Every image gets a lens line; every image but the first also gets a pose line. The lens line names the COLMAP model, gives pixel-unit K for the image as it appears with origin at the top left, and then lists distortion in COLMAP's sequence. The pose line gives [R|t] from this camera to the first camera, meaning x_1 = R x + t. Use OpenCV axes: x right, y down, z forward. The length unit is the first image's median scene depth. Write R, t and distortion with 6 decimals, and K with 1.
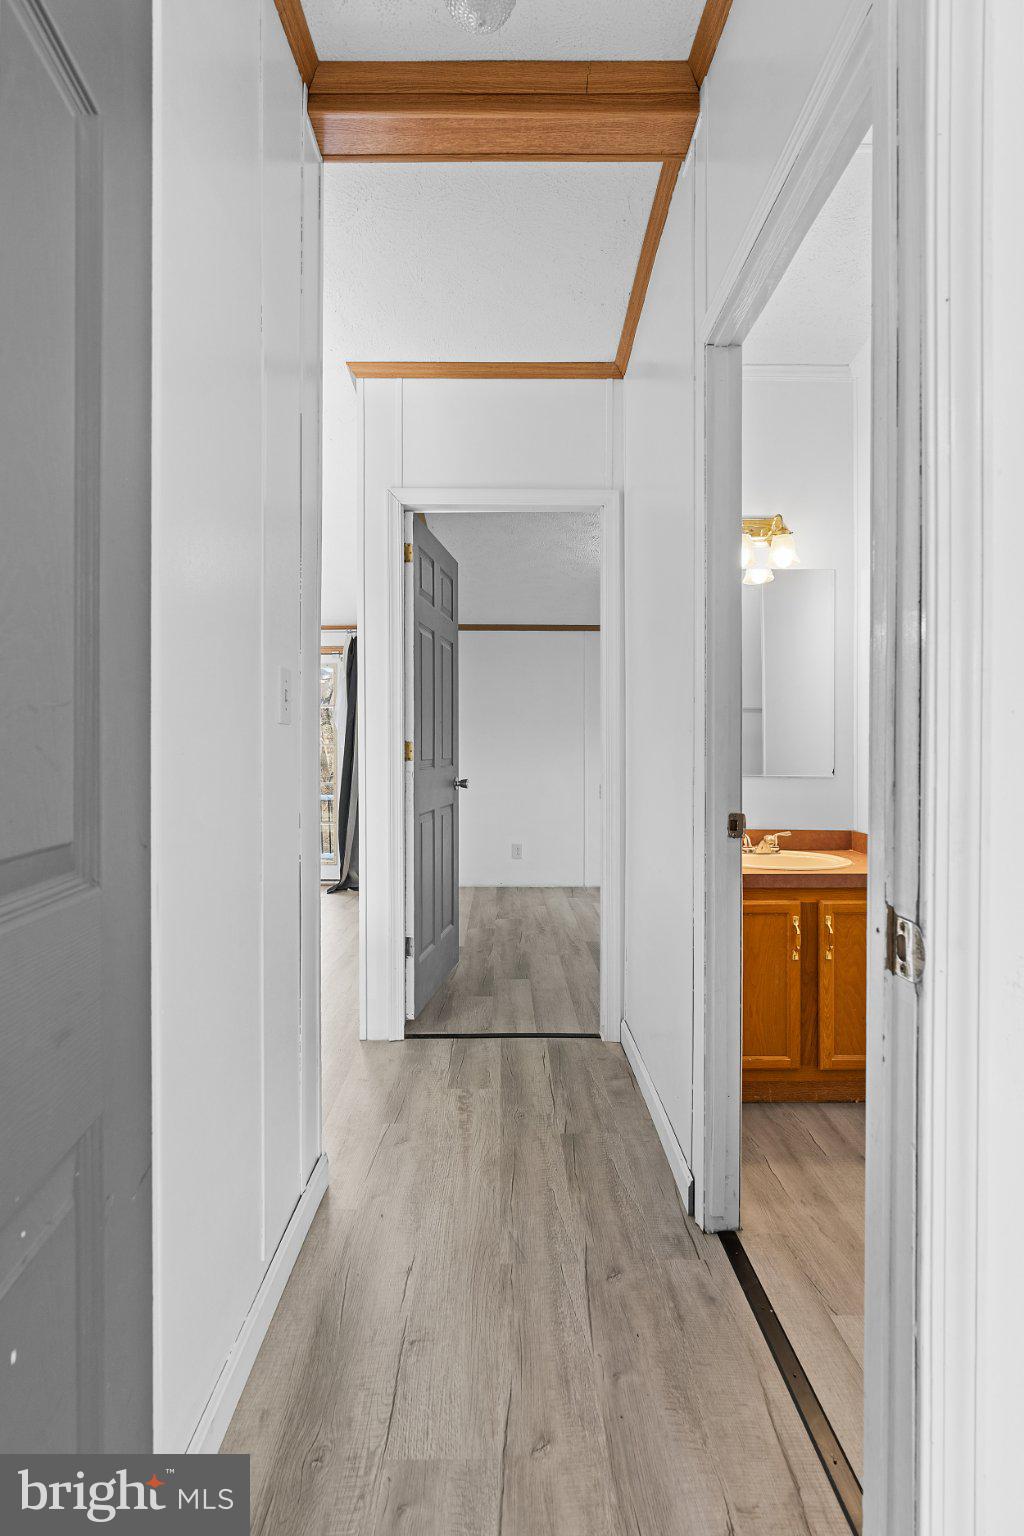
lens RADIAL K [[696.5, 0, 510.9], [0, 696.5, 758.5], [0, 0, 1]] dist [-0.007284, 0.001021]
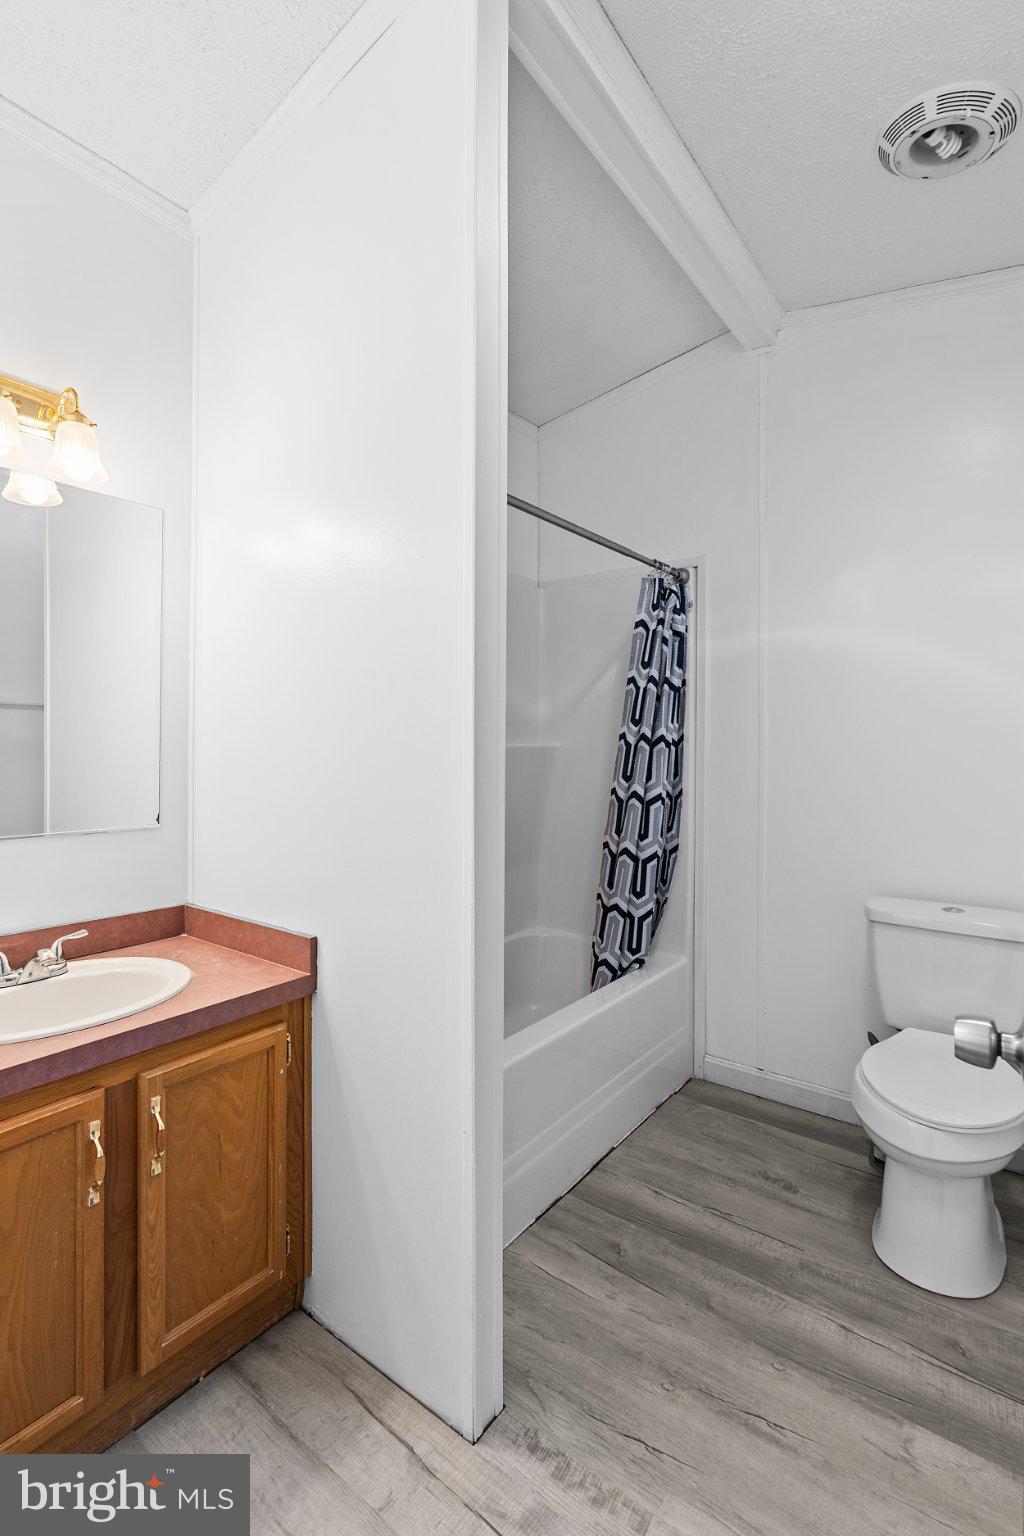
lens RADIAL K [[696.5, 0, 510.9], [0, 696.5, 758.5], [0, 0, 1]] dist [-0.007284, 0.001021]
pose [[0.603208, -0.002337, 0.797581, 0.176274], [-0.019118, 0.999666, 0.017387, -0.070764], [-0.797355, -0.025736, 0.602961, 0.426314]]
